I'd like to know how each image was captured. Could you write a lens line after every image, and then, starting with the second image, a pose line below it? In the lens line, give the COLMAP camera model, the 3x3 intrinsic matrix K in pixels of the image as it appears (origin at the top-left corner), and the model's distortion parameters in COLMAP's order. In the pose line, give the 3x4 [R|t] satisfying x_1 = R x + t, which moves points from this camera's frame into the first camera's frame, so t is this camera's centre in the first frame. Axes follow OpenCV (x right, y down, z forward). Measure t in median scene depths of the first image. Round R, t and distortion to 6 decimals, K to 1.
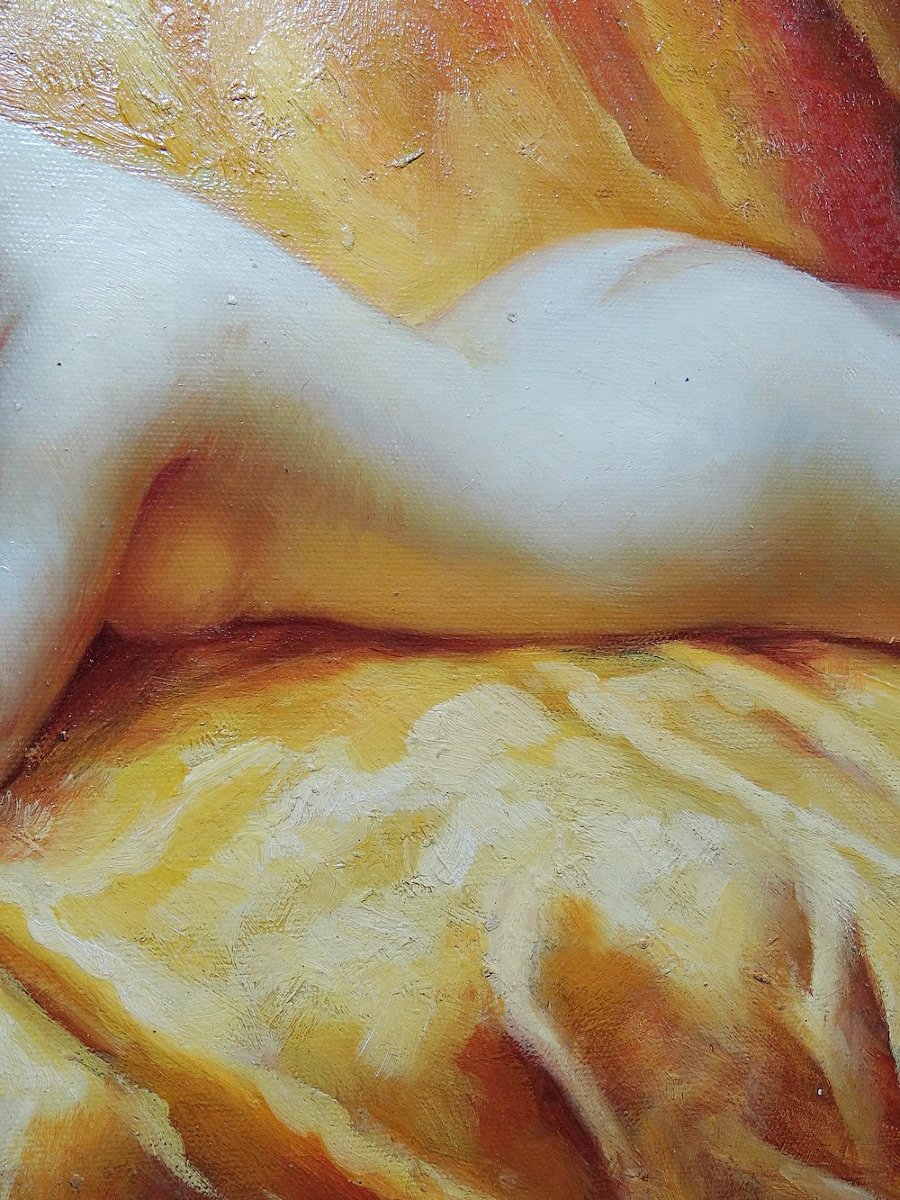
lens RADIAL K [[1251.4, 0, 444.3], [0, 1251.4, 603.2], [0, 0, 1]] dist [-0.016803, -0.018570]
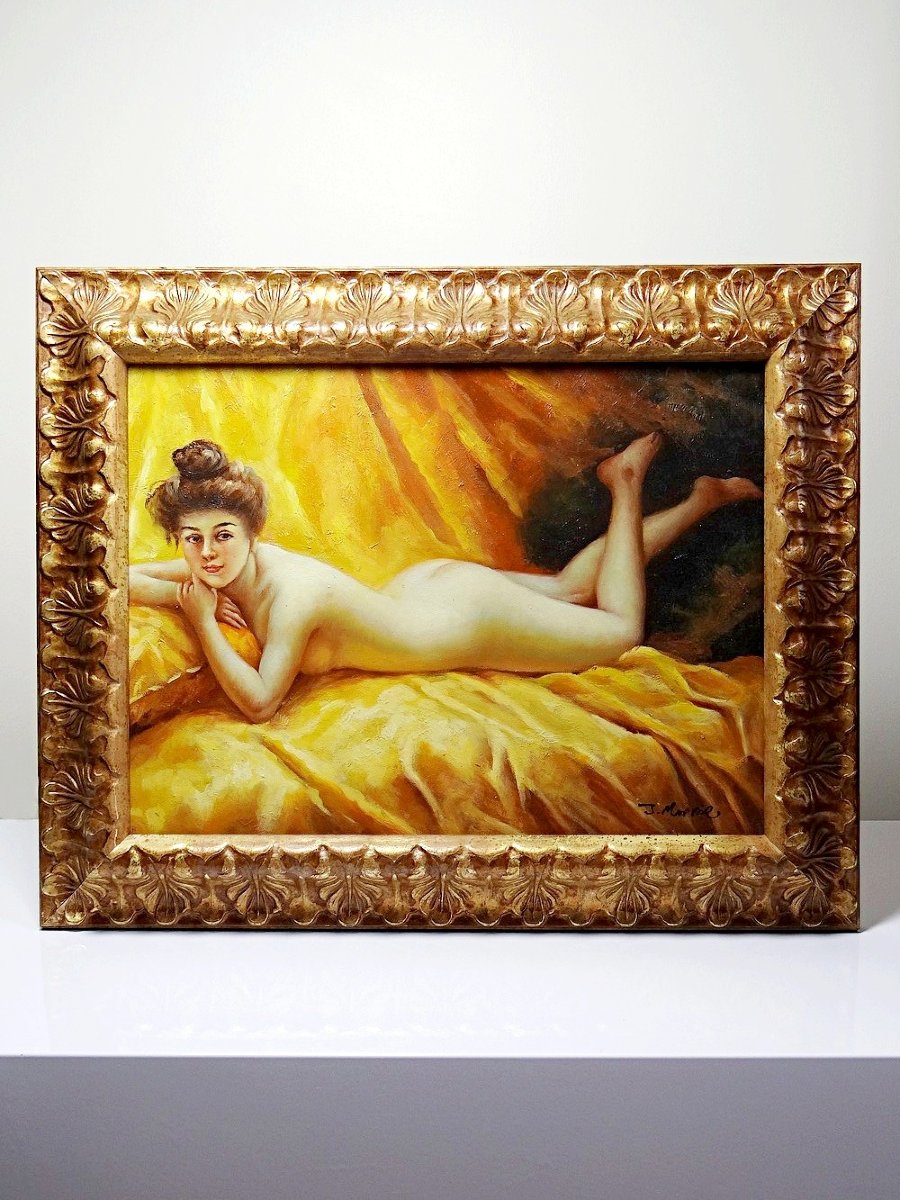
lens RADIAL K [[1251.4, 0, 444.3], [0, 1251.4, 603.2], [0, 0, 1]] dist [-0.016803, -0.018570]
pose [[0.975828, -0.022444, -0.217383, 1.001020], [0.028112, 0.999340, 0.023012, -0.264826], [0.216723, -0.028567, 0.975815, -2.656629]]
